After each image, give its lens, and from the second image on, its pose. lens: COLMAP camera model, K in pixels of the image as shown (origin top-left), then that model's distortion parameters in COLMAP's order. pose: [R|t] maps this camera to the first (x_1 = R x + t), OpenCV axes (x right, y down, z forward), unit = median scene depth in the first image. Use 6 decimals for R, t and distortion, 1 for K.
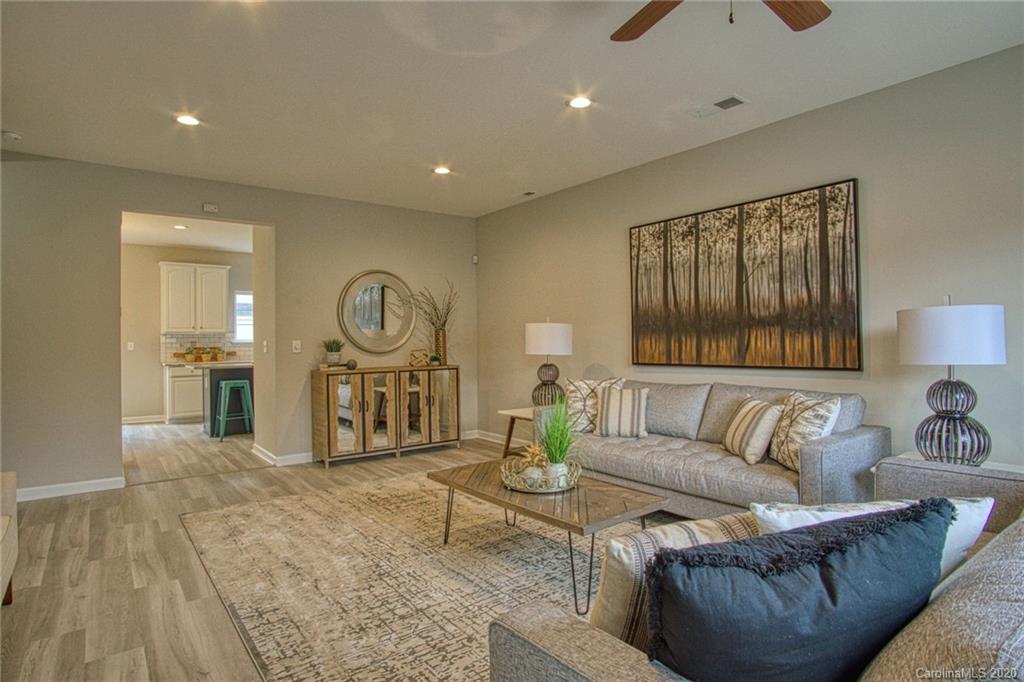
lens RADIAL K [[546.3, 0, 513.9], [0, 546.3, 336.9], [0, 0, 1]] dist [-0.035045, 0.008155]
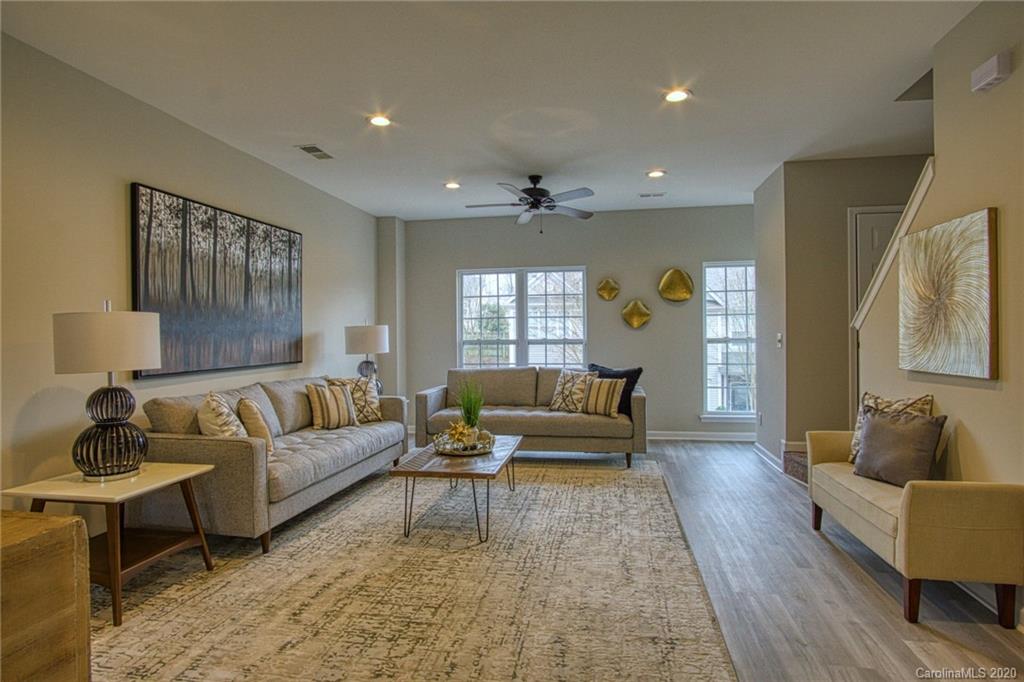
lens RADIAL K [[546.3, 0, 514.3], [0, 546.3, 337.5], [0, 0, 1]] dist [-0.035045, 0.008155]
pose [[-0.664184, 0.014397, 0.747431, -0.722233], [0.011543, 0.999893, -0.009002, 0.011309], [-0.747480, 0.002648, -0.664279, 1.278885]]
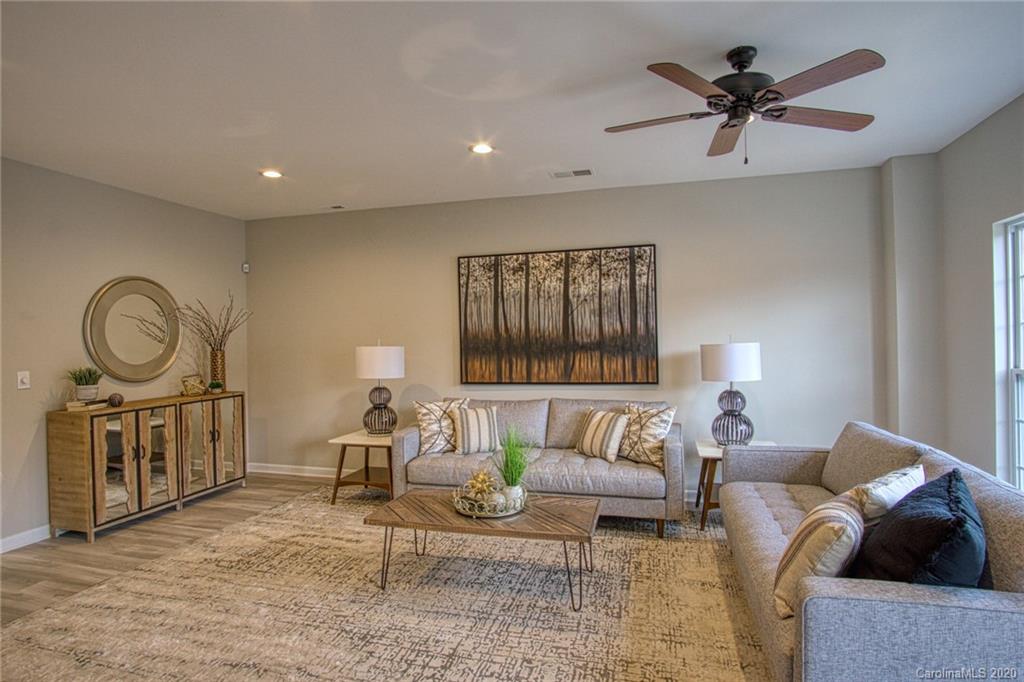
lens RADIAL K [[546.3, 0, 513.0], [0, 546.3, 336.7], [0, 0, 1]] dist [-0.035045, 0.008155]
pose [[0.805032, -0.001384, 0.593230, -0.397412], [0.003780, 0.999989, -0.002797, -0.045946], [-0.593220, 0.004494, 0.805028, 0.078170]]
